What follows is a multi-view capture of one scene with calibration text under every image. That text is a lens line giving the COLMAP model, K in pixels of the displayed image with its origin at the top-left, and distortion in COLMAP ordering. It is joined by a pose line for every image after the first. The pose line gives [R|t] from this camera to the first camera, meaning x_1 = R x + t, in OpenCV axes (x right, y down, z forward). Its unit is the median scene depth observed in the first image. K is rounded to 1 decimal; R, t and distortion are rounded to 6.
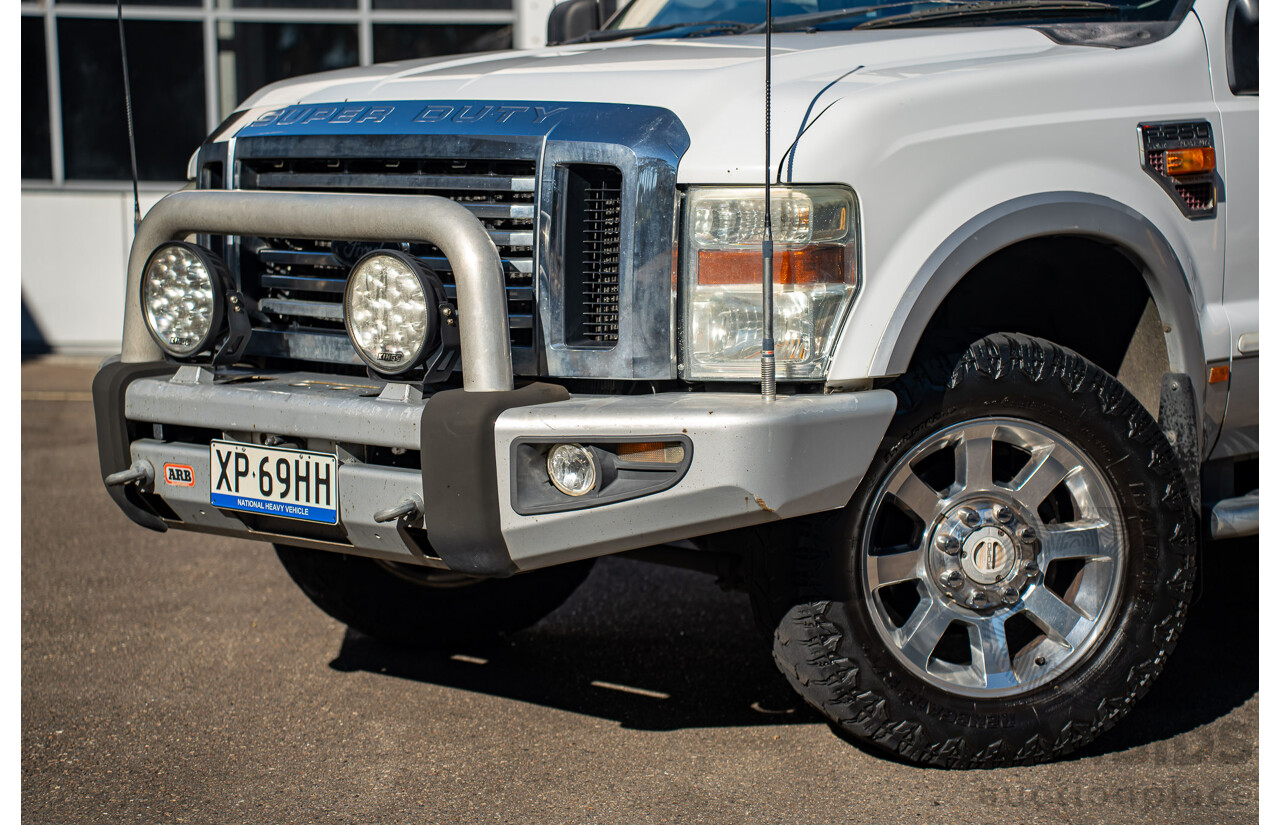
lens RADIAL K [[2617.6, 0, 636.4], [0, 2617.6, 413.2], [0, 0, 1]] dist [0.599321, 0.512524]
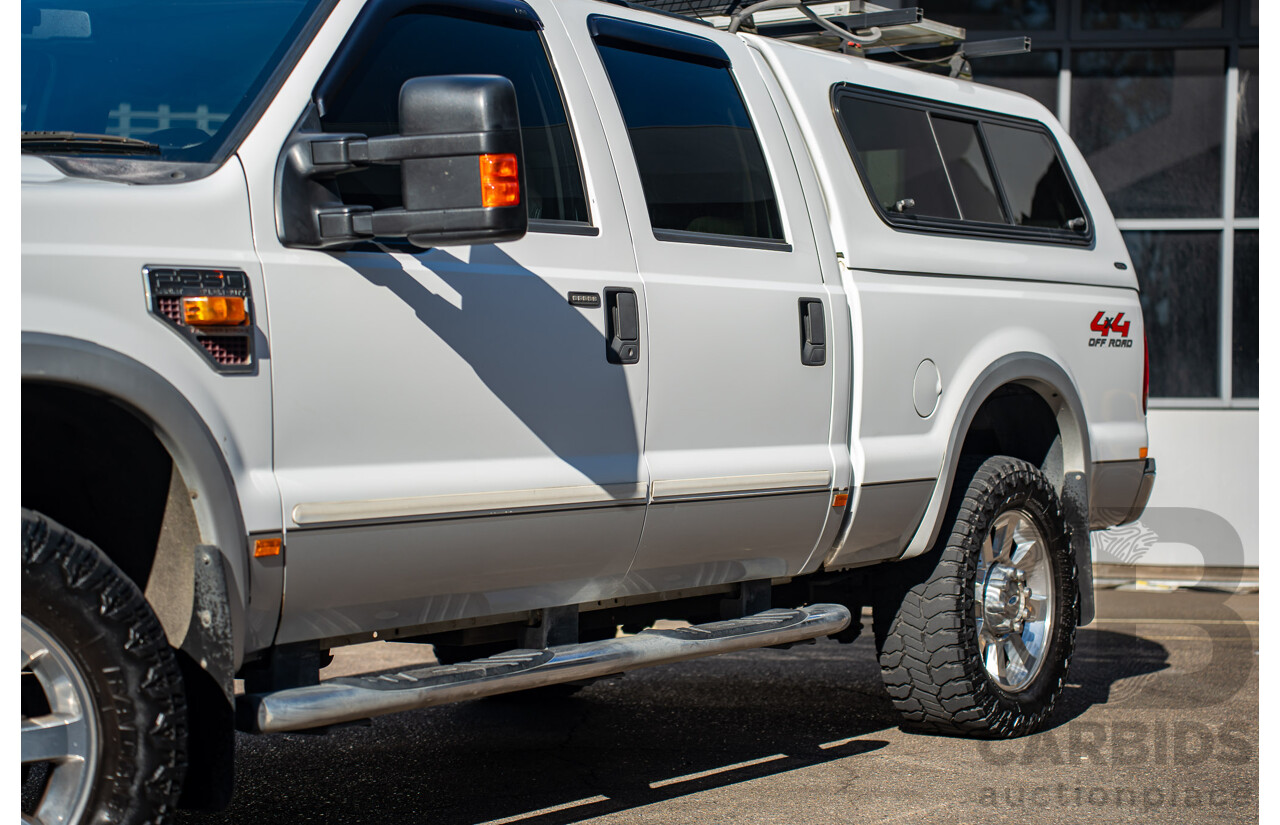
lens RADIAL K [[2617.6, 0, 636.4], [0, 2617.6, 413.2], [0, 0, 1]] dist [0.599321, 0.512524]
pose [[0.988861, 0.008260, 0.148615, 0.228150], [0.004934, 0.996092, -0.088189, 0.022097], [-0.148762, 0.087940, 0.984955, 0.108042]]
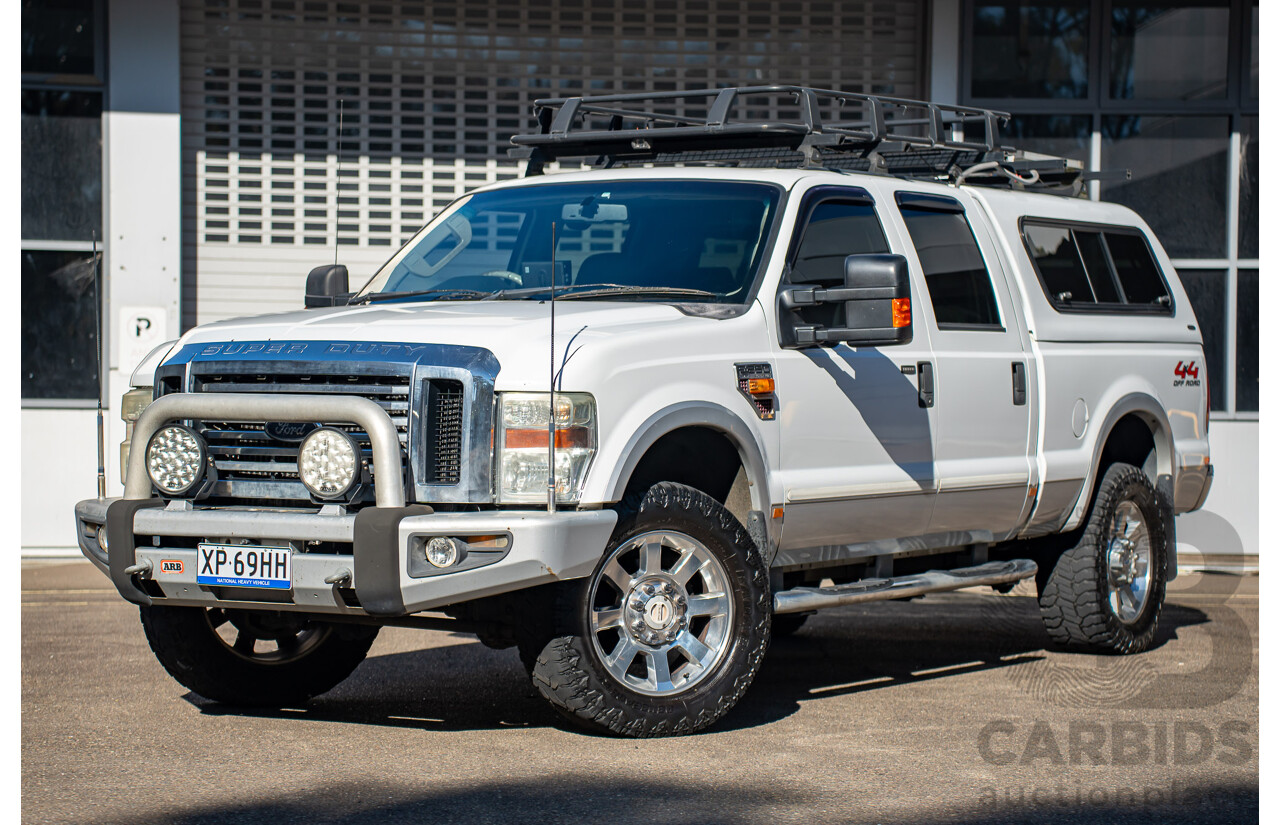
lens RADIAL K [[3133.6, 0, 635.7], [0, 3133.6, 409.7], [0, 0, 1]] dist [0.711768, 0.060778]
pose [[0.979183, 0.011719, 0.202643, -0.294688], [0.005796, 0.996310, -0.085629, 0.097618], [-0.202898, 0.085021, 0.975502, -0.984689]]
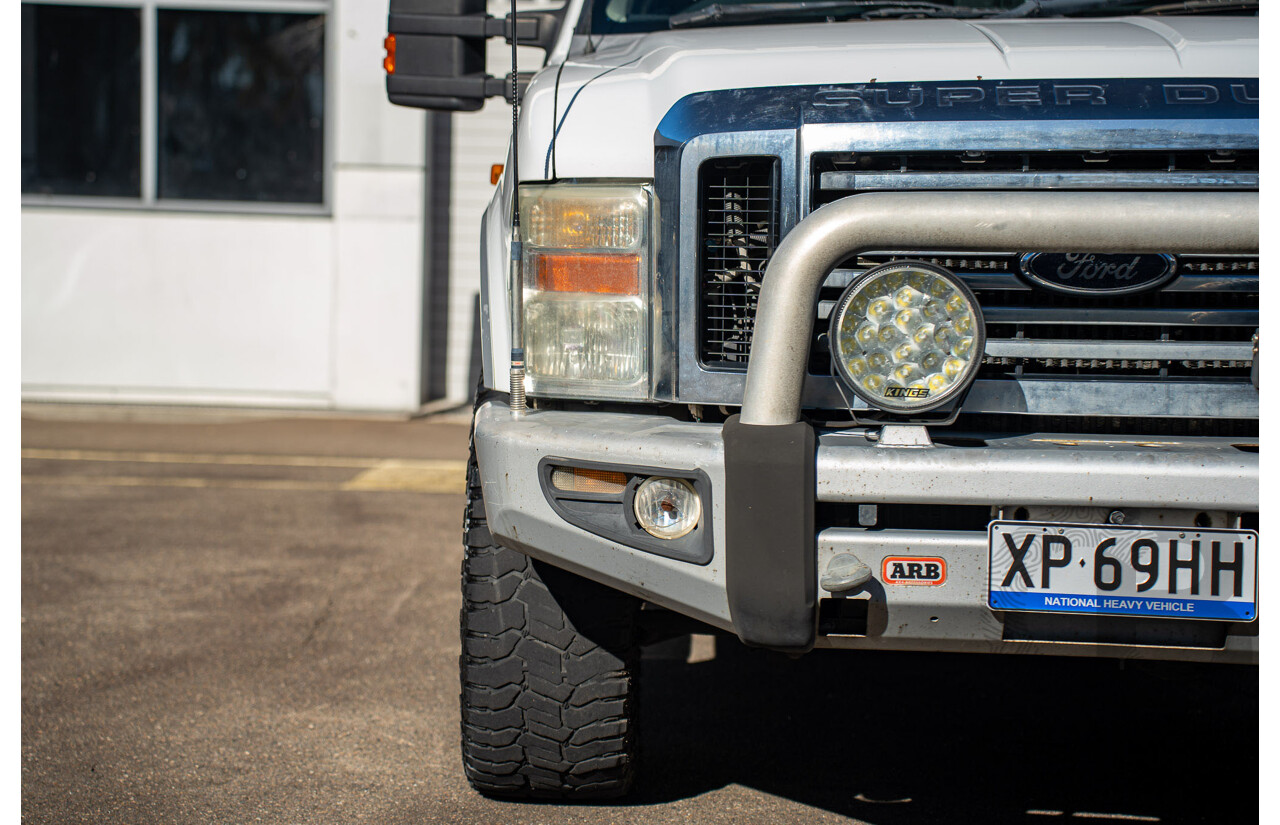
lens RADIAL K [[2756.2, 0, 587.9], [0, 2756.2, 393.4], [0, 0, 1]] dist [0.599923, 0.282500]
pose [[0.763001, -0.030142, 0.645694, -0.759822], [0.045886, 0.998918, -0.007591, -0.025513], [-0.644766, 0.035420, 0.763559, 0.464225]]
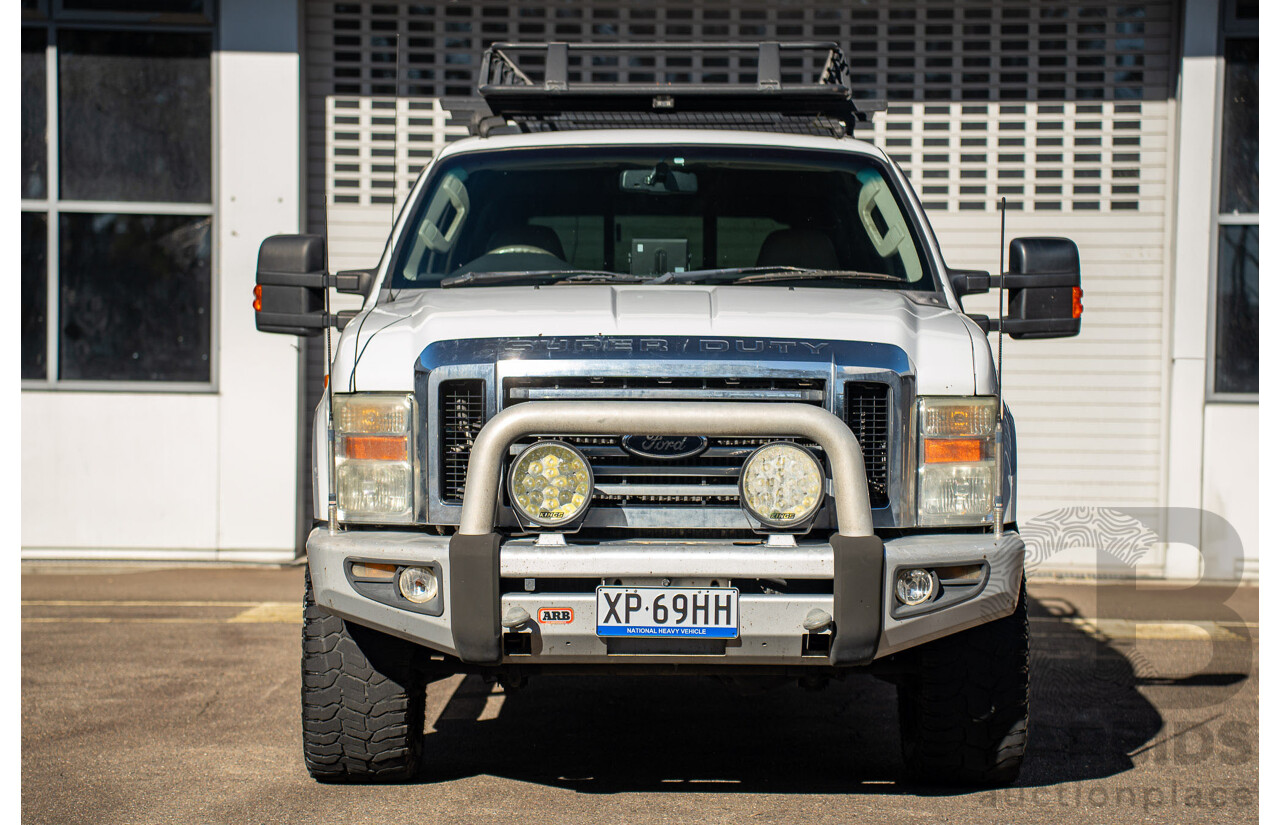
lens RADIAL K [[3144.2, 0, 644.3], [0, 3144.2, 455.9], [0, 0, 1]] dist [0.646561, 0.545150]
pose [[0.735052, -0.015565, 0.677832, -1.222230], [0.058566, 0.997457, -0.040605, 0.010266], [-0.675477, 0.069545, 0.734095, -0.192280]]
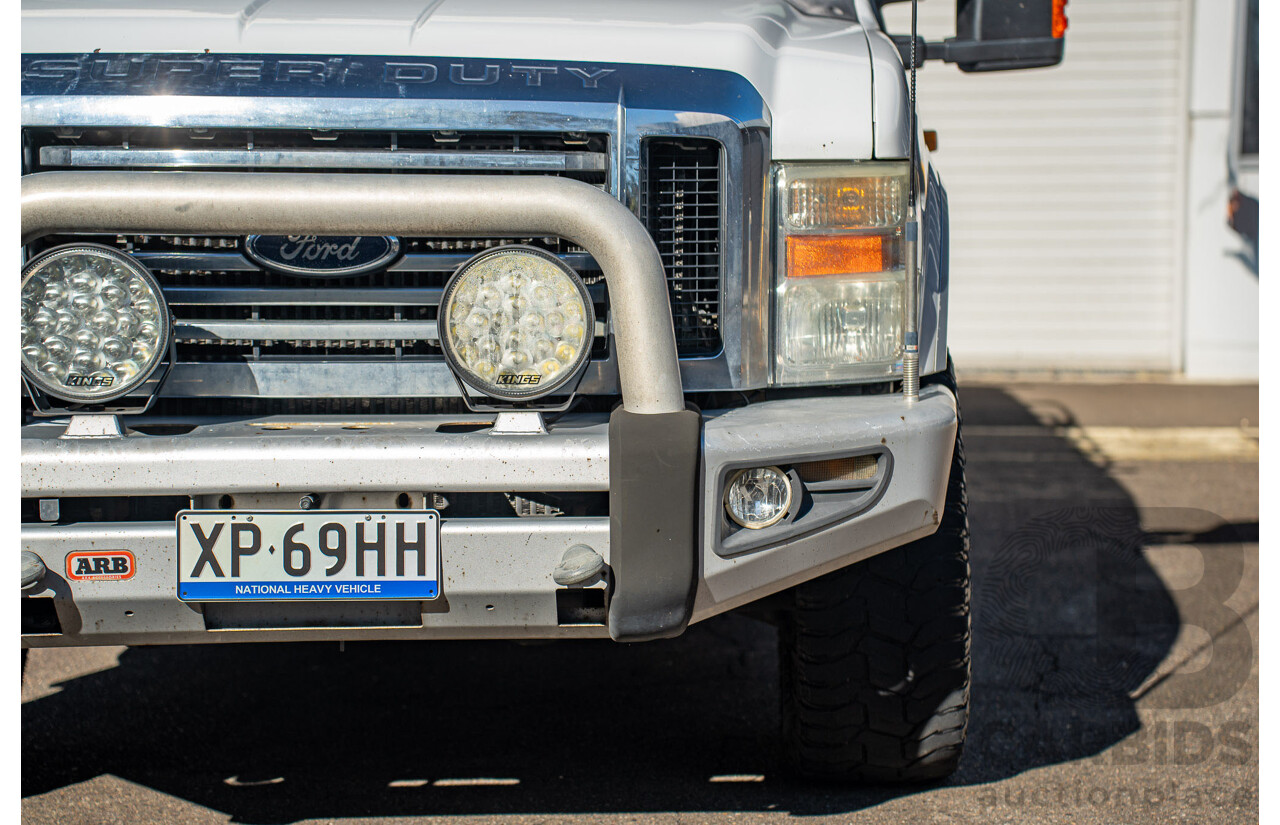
lens RADIAL K [[2783.3, 0, 702.4], [0, 2783.3, 409.9], [0, 0, 1]] dist [0.625230, 0.112671]
pose [[0.736288, -0.068865, 0.673155, -0.582591], [0.069385, 0.997248, 0.026128, -0.028591], [-0.673101, 0.027469, 0.739040, 0.316142]]
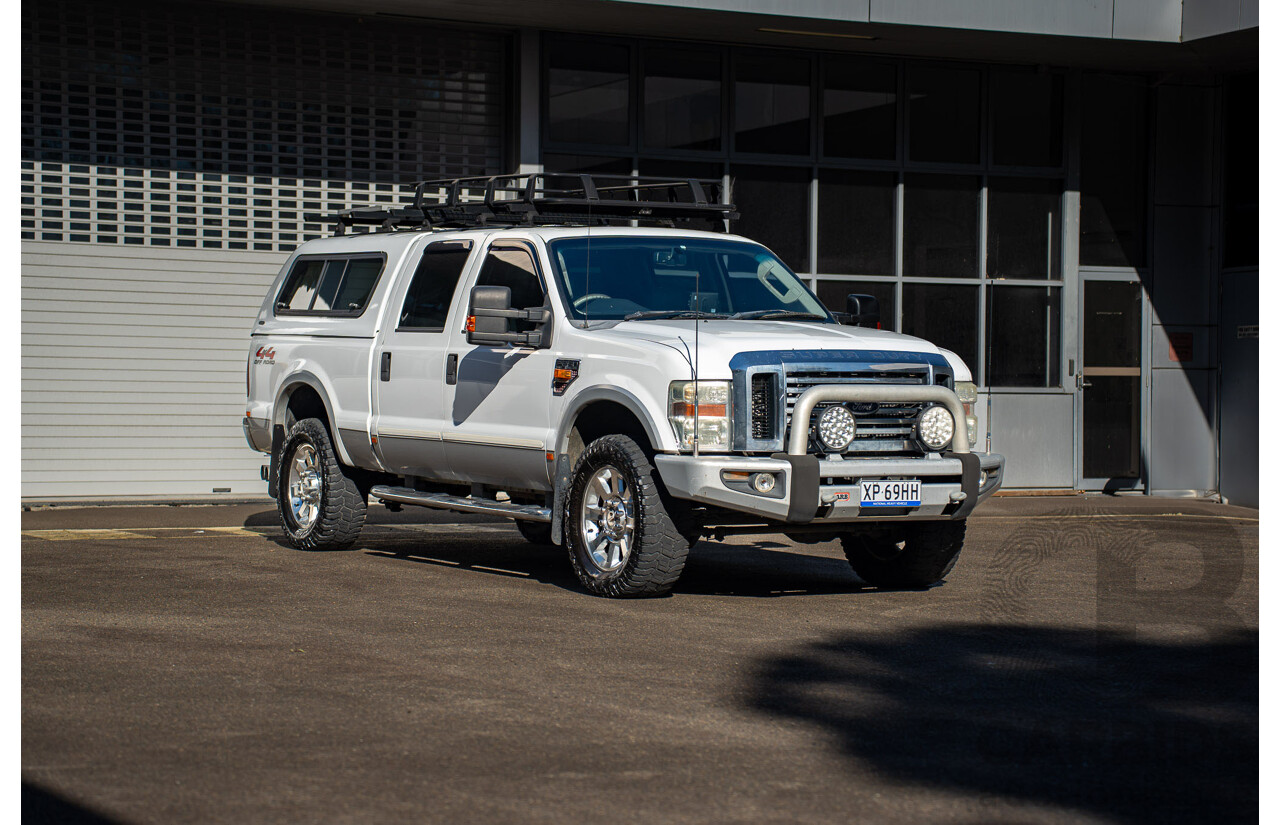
lens RADIAL K [[2740.1, 0, 613.5], [0, 2740.1, 390.5], [0, 0, 1]] dist [0.619208, 0.093059]
pose [[0.290827, -0.009879, 0.956725, -2.790110], [0.082101, 0.996516, -0.014668, -0.058040], [-0.953246, 0.082814, 0.290625, 0.442535]]
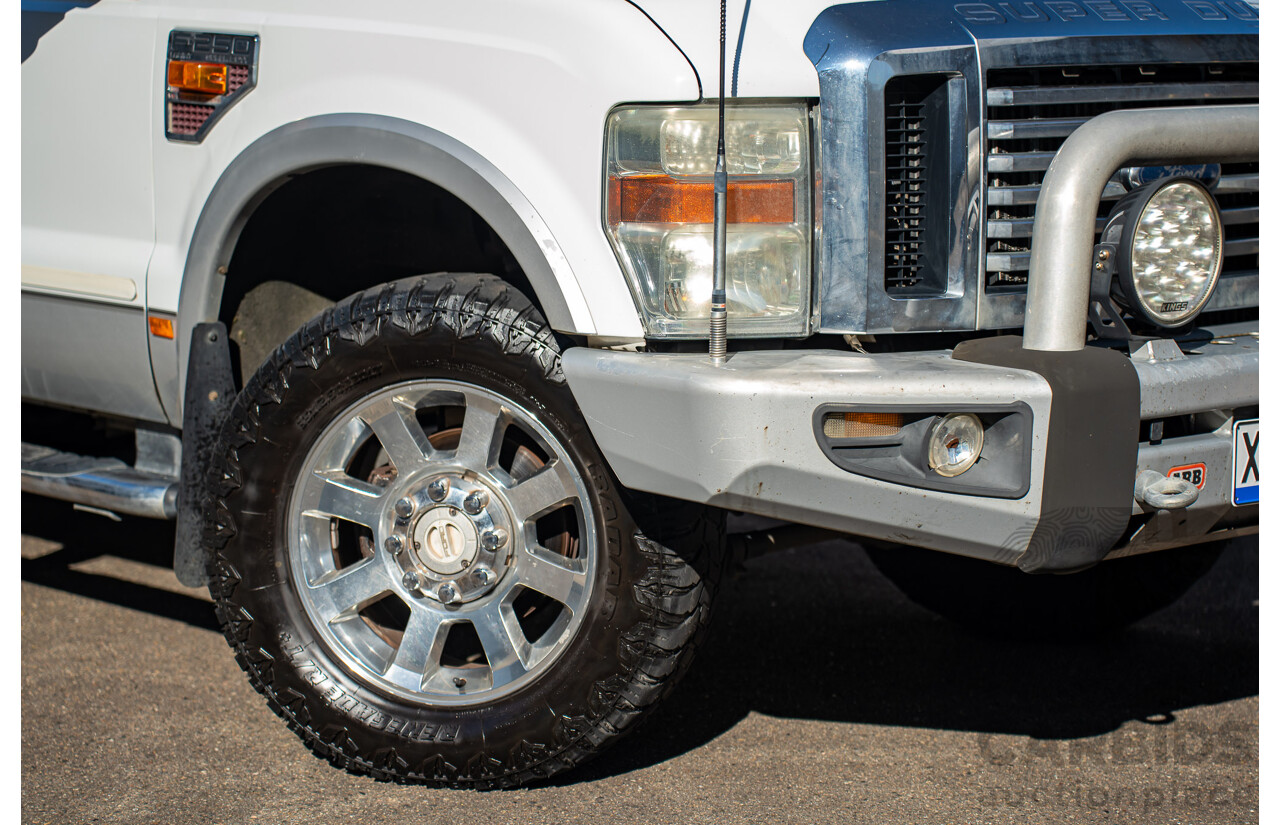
lens RADIAL K [[2617.6, 0, 636.4], [0, 2617.6, 413.2], [0, 0, 1]] dist [0.599321, 0.512524]
pose [[0.070997, -0.127310, 0.989319, -0.969343], [0.088512, 0.988713, 0.120880, -0.105957], [-0.993542, 0.078984, 0.081464, 1.110896]]
